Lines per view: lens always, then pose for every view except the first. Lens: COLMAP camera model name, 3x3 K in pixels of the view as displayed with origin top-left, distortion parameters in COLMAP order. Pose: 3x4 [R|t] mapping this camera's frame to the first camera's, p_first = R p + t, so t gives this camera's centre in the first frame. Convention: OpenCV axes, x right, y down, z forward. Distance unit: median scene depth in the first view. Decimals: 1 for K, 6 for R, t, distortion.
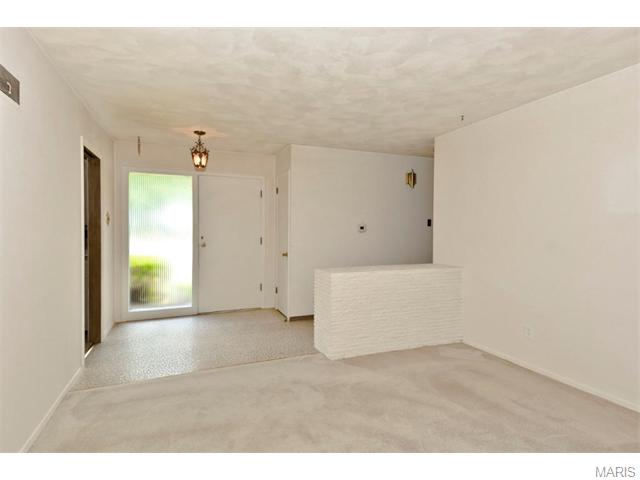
lens RADIAL K [[337.9, 0, 319.3], [0, 337.9, 244.0], [0, 0, 1]] dist [0.045692, -0.034048]
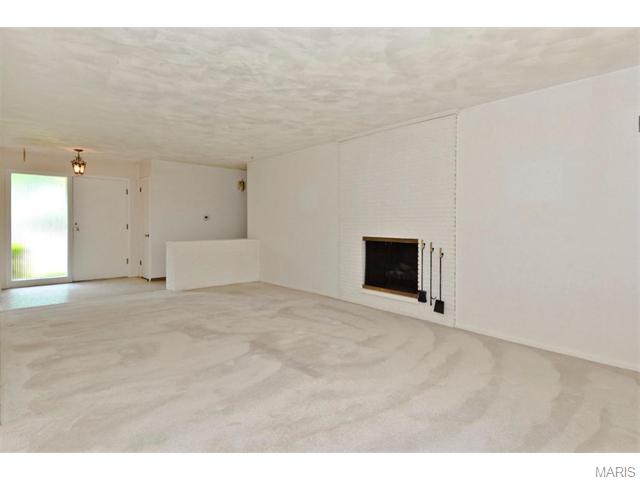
lens RADIAL K [[346.7, 0, 334.4], [0, 346.7, 231.2], [0, 0, 1]] dist [0.045543, -0.036587]
pose [[0.932317, -0.012697, 0.361419, 0.105950], [0.022468, 0.999486, -0.022847, 0.068879], [-0.360943, 0.029421, 0.932124, -0.690304]]
